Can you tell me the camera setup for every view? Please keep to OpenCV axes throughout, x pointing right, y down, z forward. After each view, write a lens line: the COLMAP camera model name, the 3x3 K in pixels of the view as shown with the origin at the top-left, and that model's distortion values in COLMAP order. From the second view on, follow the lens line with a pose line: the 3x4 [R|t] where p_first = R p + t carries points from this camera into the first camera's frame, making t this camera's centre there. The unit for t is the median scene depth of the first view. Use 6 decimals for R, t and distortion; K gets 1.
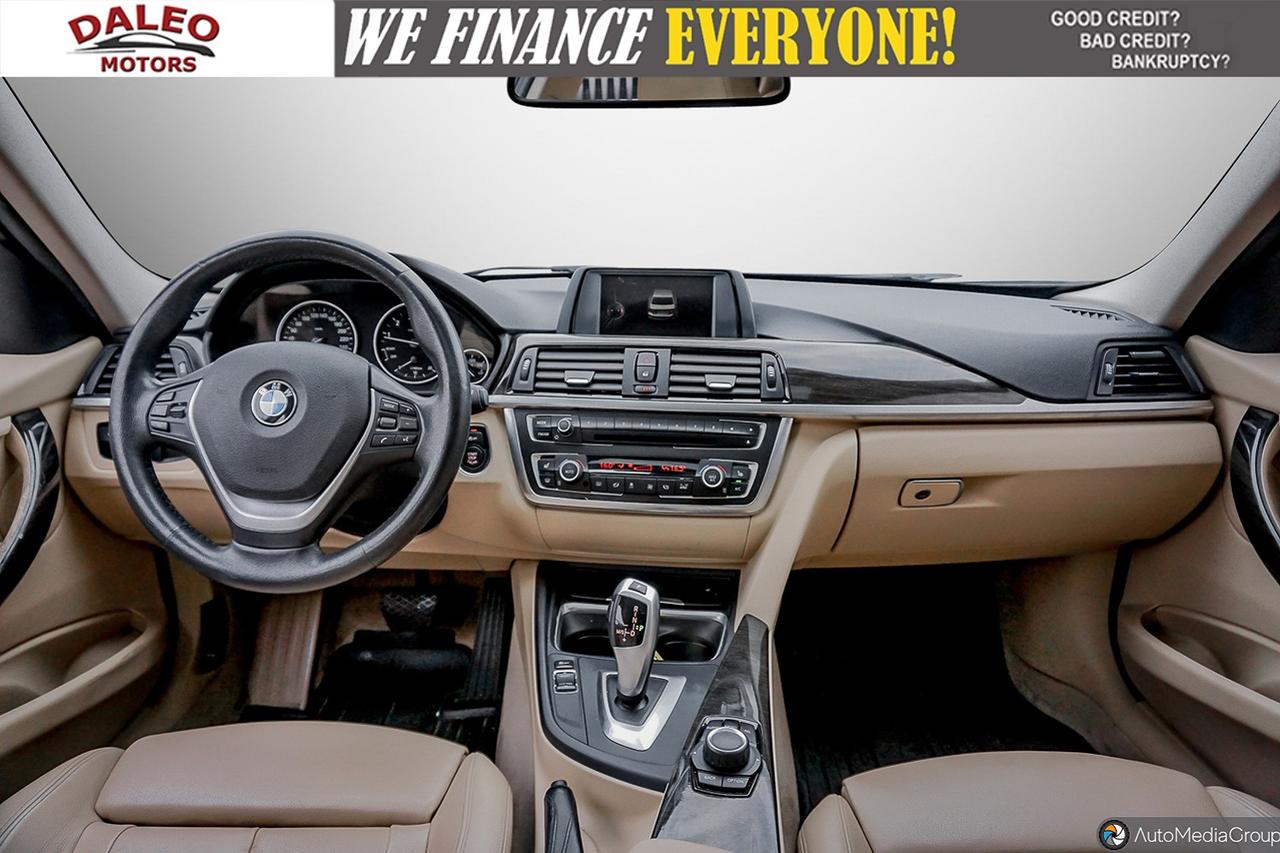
lens RADIAL K [[906.2, 0, 640.0], [0, 906.2, 426.5], [0, 0, 1]] dist [0.002706, 0.002970]
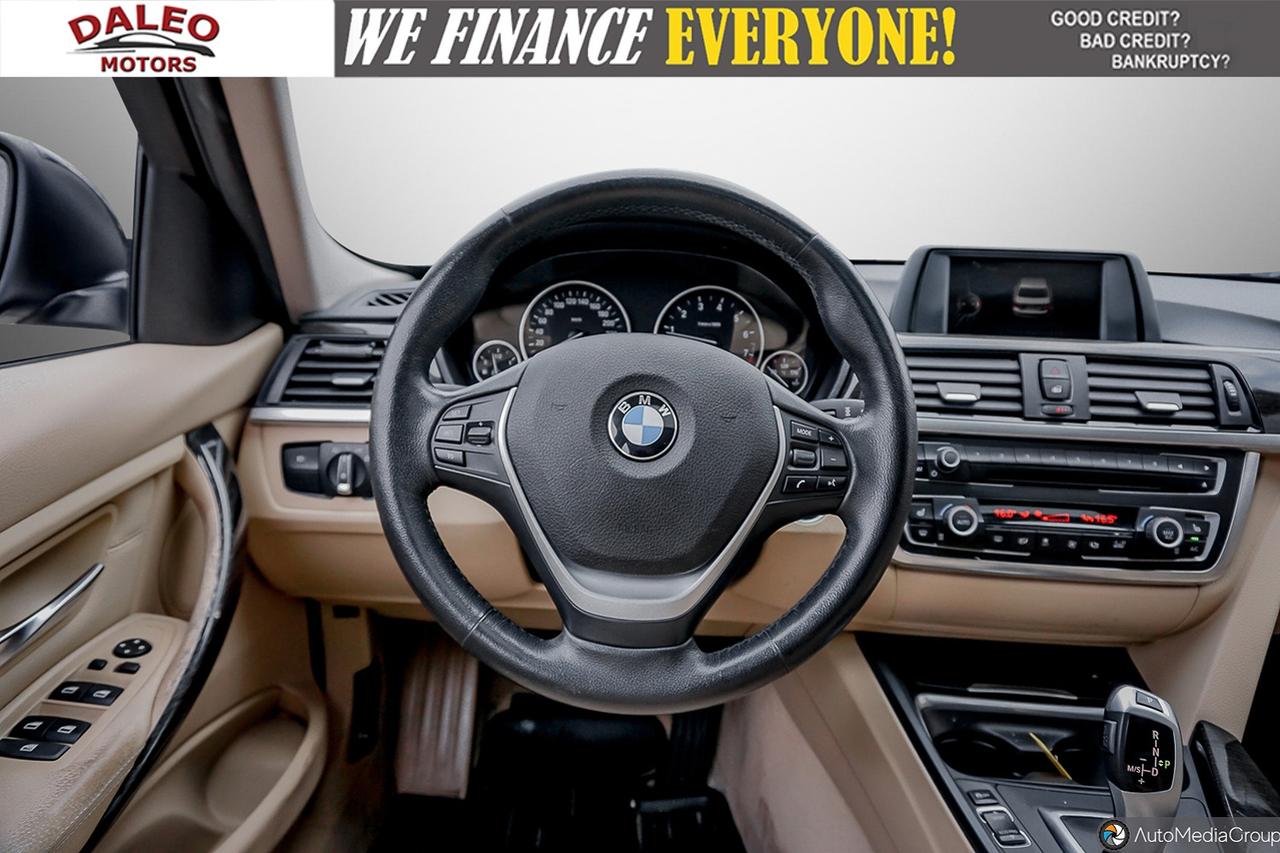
lens RADIAL K [[884.2, 0, 640.0], [0, 884.2, 426.5], [0, 0, 1]] dist [-0.006431, 0.001164]
pose [[0.998663, 0.015857, 0.049204, -0.367691], [-0.015524, 0.999854, -0.007142, -0.017556], [-0.049310, 0.006369, 0.998763, 0.303408]]
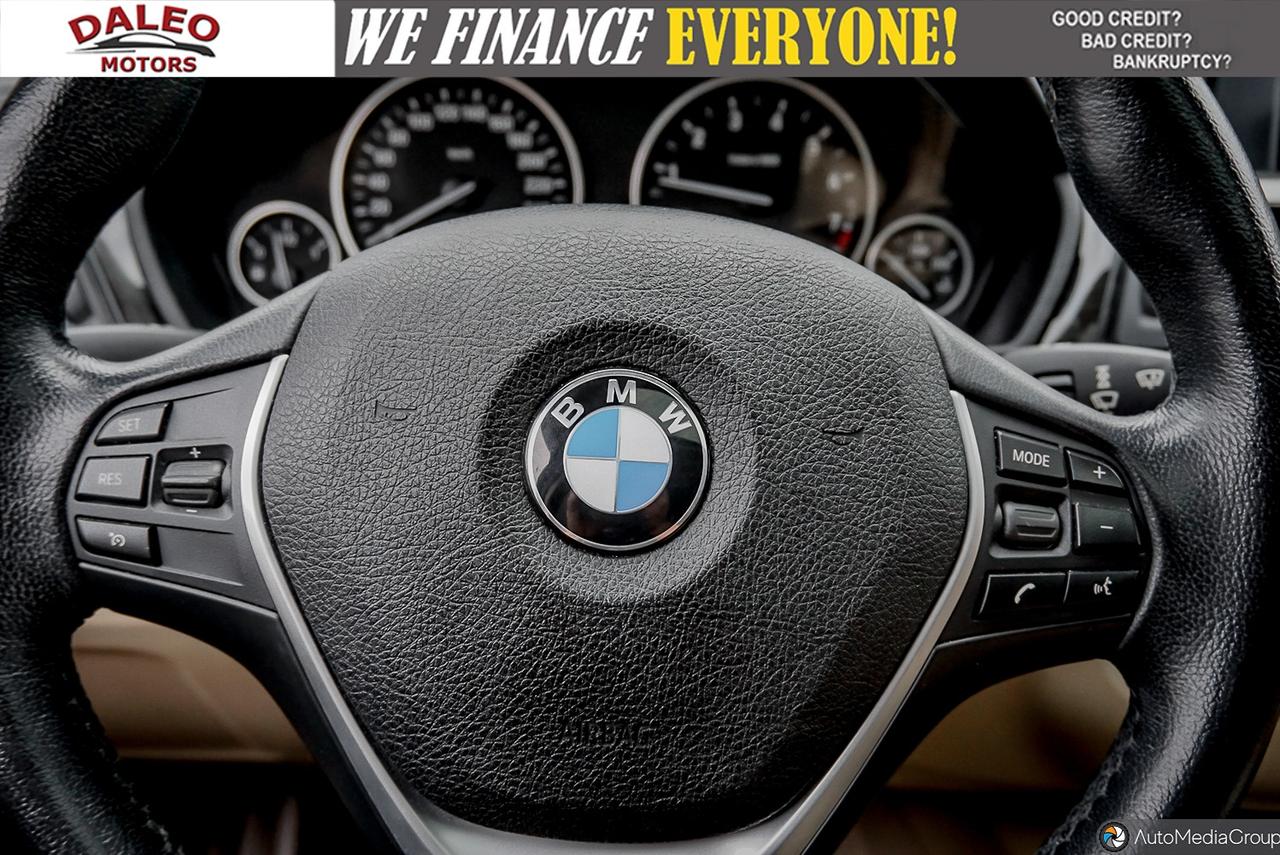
lens RADIAL K [[1389.4, 0, 640.0], [0, 1389.4, 427.5], [0, 0, 1]] dist [0.044155, 0.004315]
pose [[0.996999, -0.008807, 0.076913, -0.358982], [0.001902, 0.995994, 0.089397, -0.057973], [-0.077393, -0.088982, 0.993022, 0.522923]]
